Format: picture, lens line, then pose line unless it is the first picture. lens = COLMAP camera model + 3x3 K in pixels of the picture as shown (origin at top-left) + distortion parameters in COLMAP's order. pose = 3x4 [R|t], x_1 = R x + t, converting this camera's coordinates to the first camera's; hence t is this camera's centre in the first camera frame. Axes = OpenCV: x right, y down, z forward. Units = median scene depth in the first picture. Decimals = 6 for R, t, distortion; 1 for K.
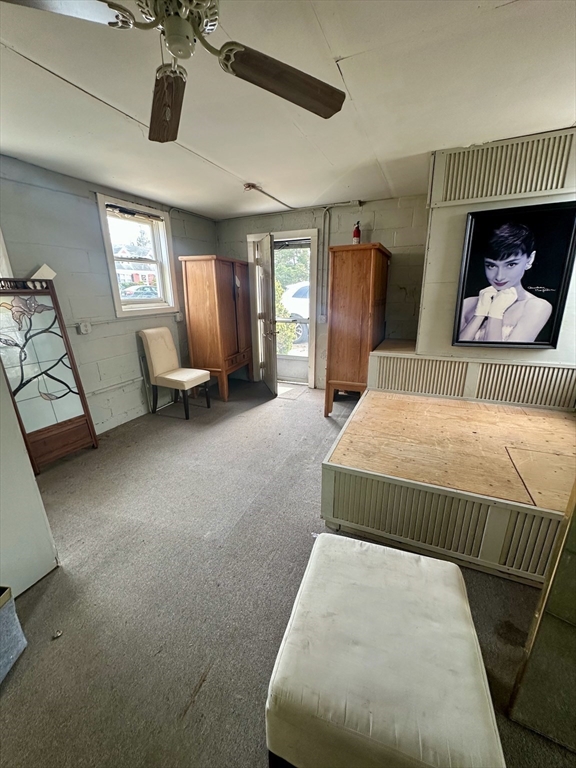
lens RADIAL K [[302.8, 0, 289.3], [0, 302.8, 383.7], [0, 0, 1]] dist [-0.003319, -0.000100]
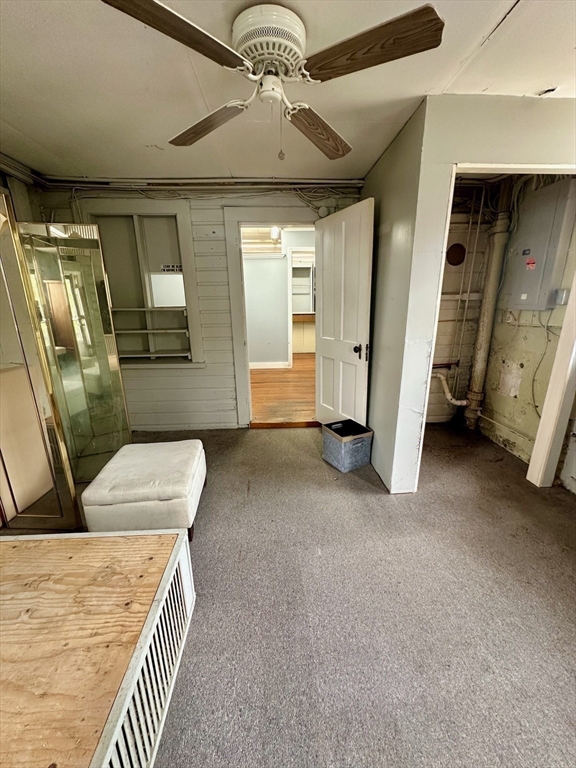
lens RADIAL K [[302.8, 0, 287.8], [0, 302.8, 383.8], [0, 0, 1]] dist [-0.003319, -0.000100]
pose [[-0.895280, 0.141387, -0.422472, 0.134538], [-0.106219, 0.853212, 0.510634, -0.400320], [0.432655, 0.502035, -0.748846, 1.342913]]
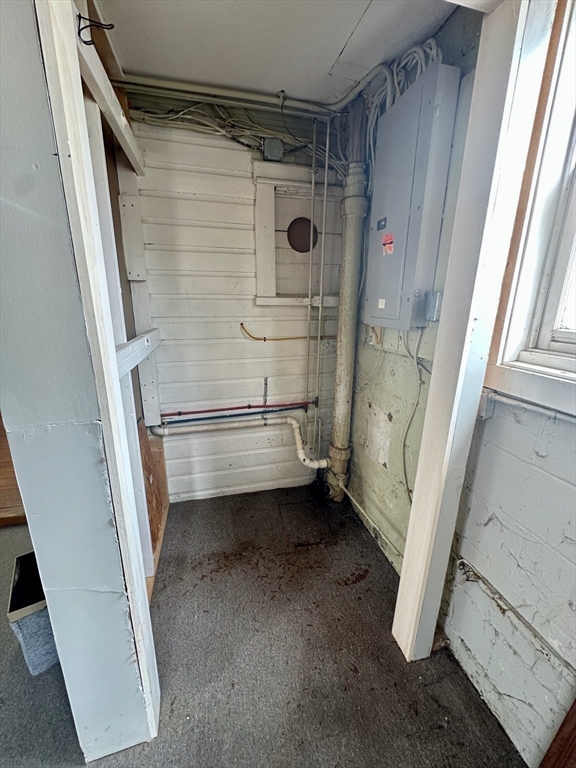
lens RADIAL K [[302.8, 0, 288.4], [0, 302.8, 383.0], [0, 0, 1]] dist [-0.003319, -0.000100]
pose [[-0.794389, 0.161402, -0.585572, -0.735336], [-0.178433, 0.859506, 0.478969, -0.310889], [0.580609, 0.484974, -0.653983, 1.063118]]
